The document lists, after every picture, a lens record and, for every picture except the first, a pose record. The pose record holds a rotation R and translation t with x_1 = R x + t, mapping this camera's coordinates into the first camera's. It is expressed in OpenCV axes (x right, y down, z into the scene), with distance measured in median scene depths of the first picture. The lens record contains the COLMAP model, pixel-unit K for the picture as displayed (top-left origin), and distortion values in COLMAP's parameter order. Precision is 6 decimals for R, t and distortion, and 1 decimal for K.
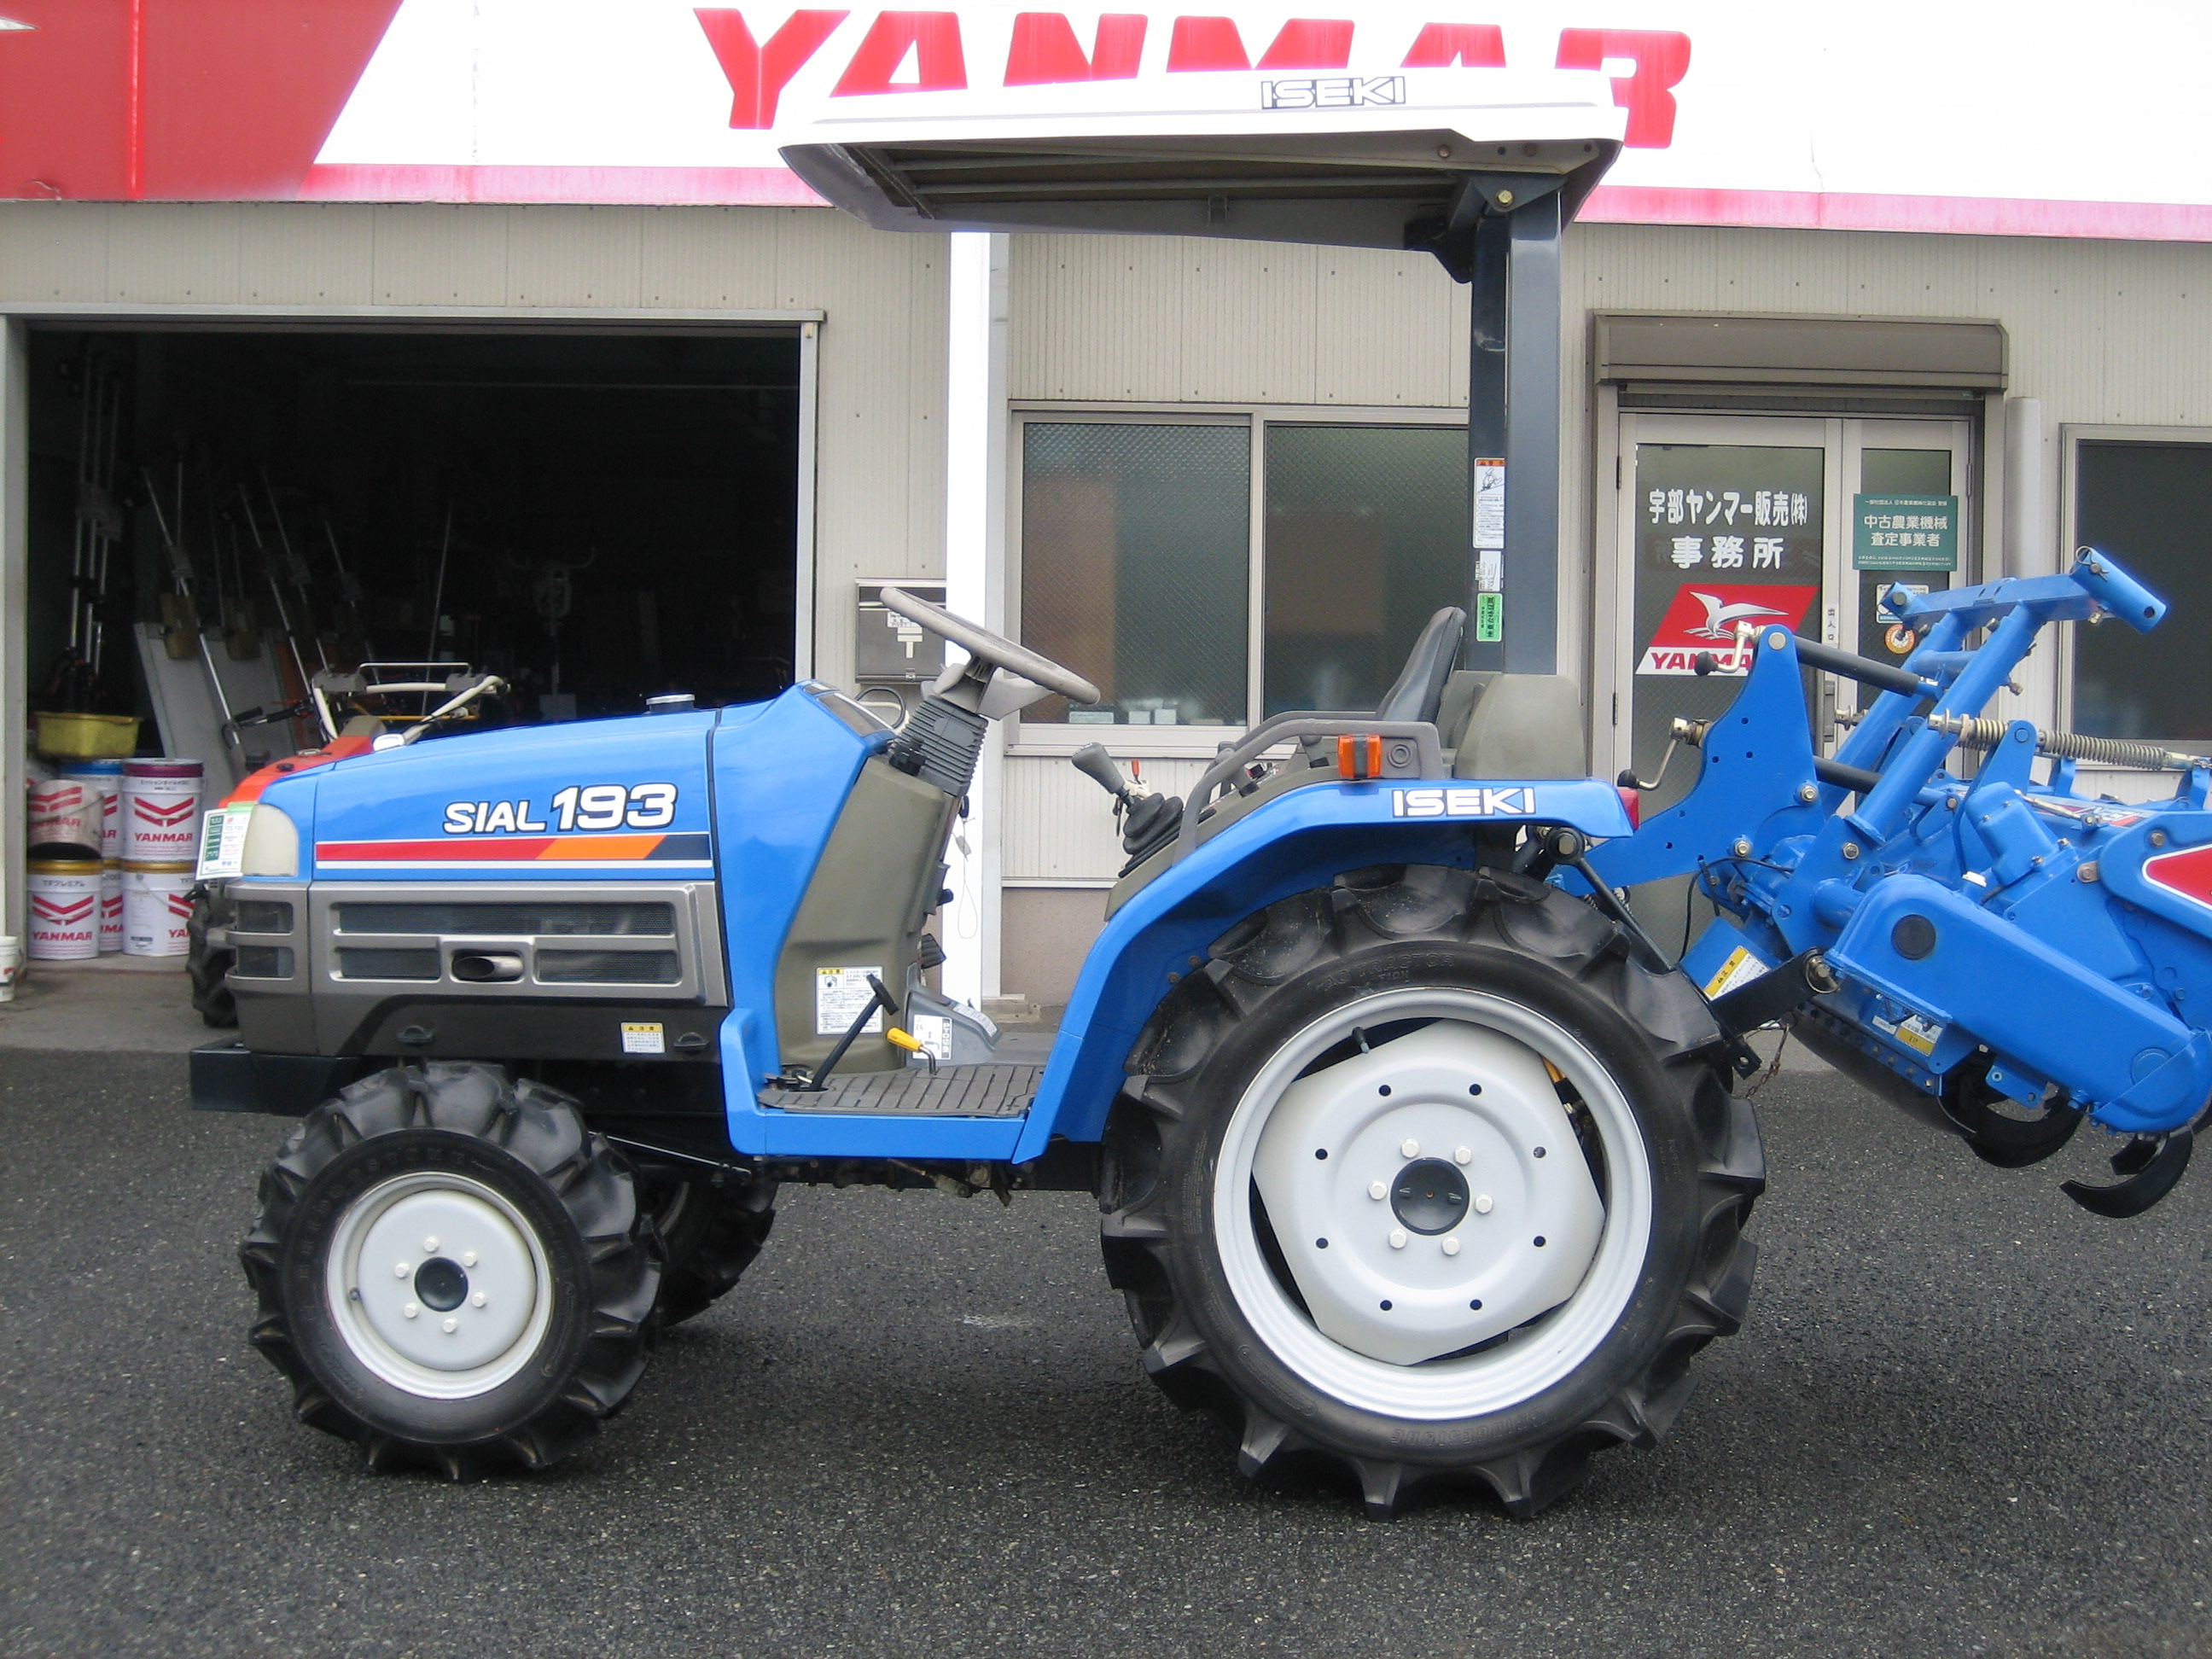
lens RADIAL K [[2830.0, 0, 1170.4], [0, 2830.0, 824.3], [0, 0, 1]] dist [-0.166780, 0.244577]
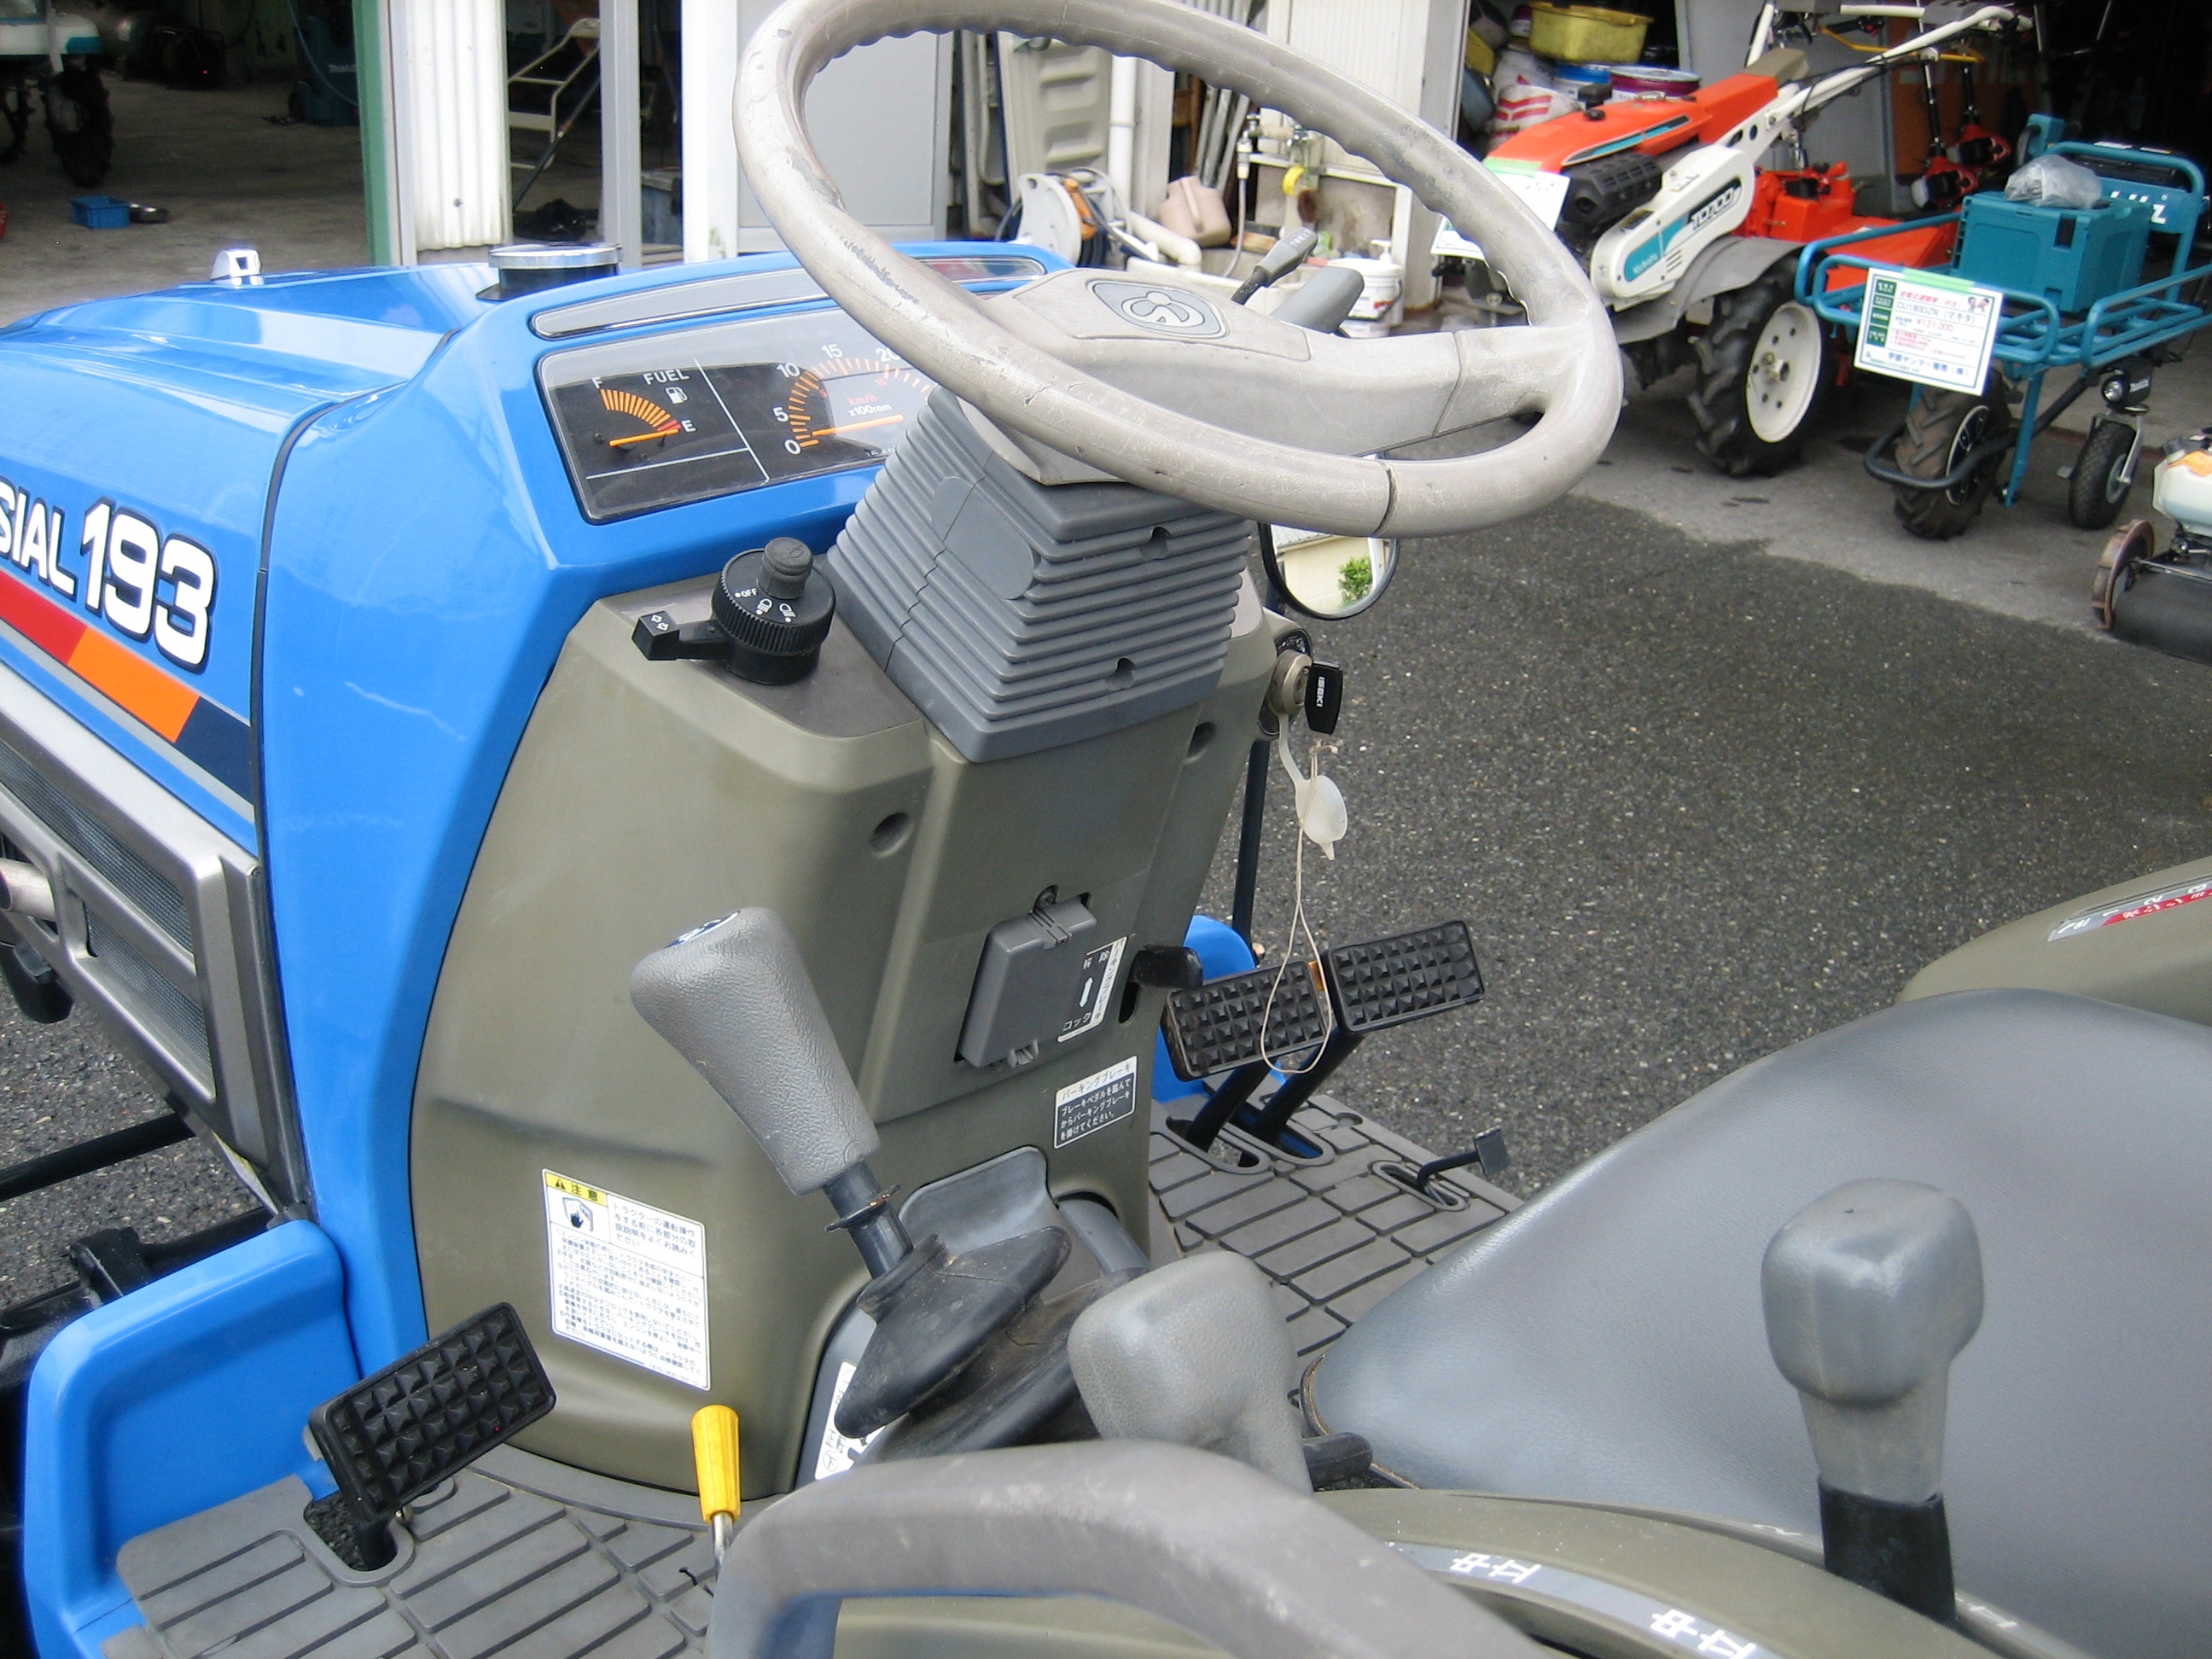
lens RADIAL K [[2301.4, 0, 1137.8], [0, 2301.4, 820.0], [0, 0, 1]] dist [-0.142759, 0.167821]
pose [[0.715297, 0.297455, -0.632354, 0.084797], [-0.082233, 0.934428, 0.346529, -0.087648], [0.693966, -0.195870, 0.692854, 0.877365]]
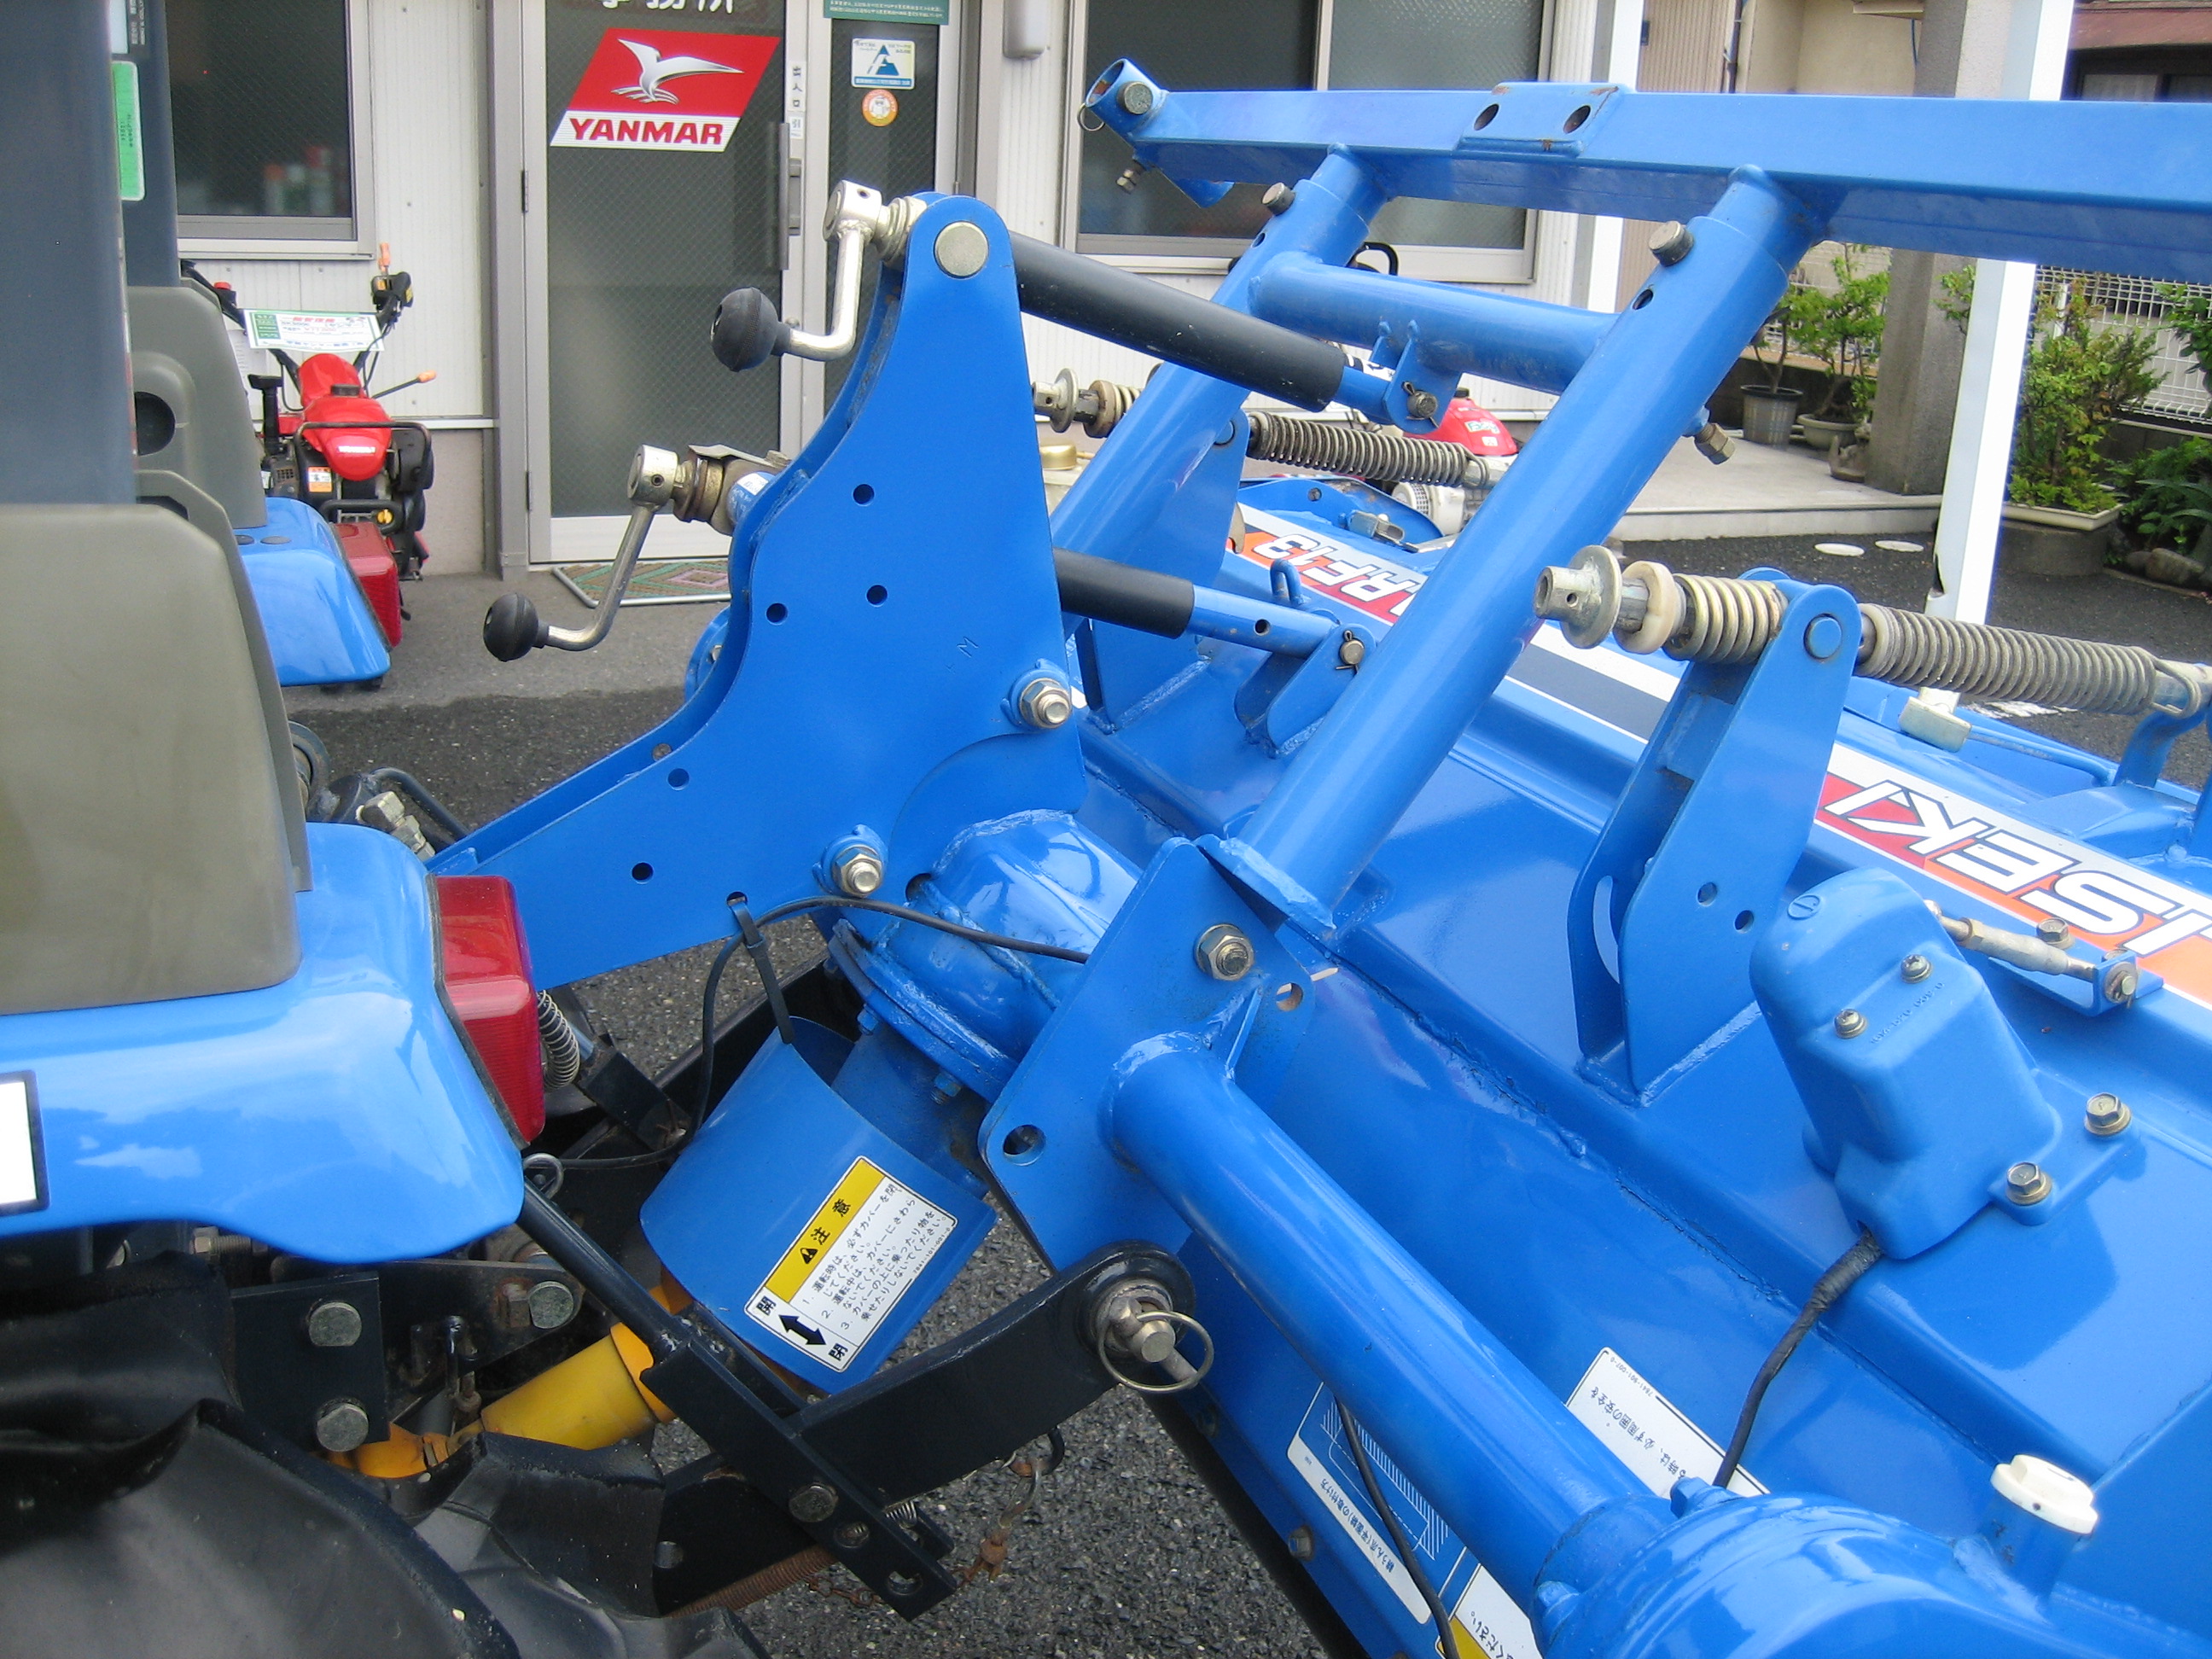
lens RADIAL K [[2301.4, 0, 1137.8], [0, 2301.4, 820.0], [0, 0, 1]] dist [-0.142759, 0.167821]
pose [[0.918747, -0.081784, 0.386283, 0.129759], [-0.017915, 0.968672, 0.247698, -0.068465], [-0.394439, -0.234492, 0.888499, 0.755192]]
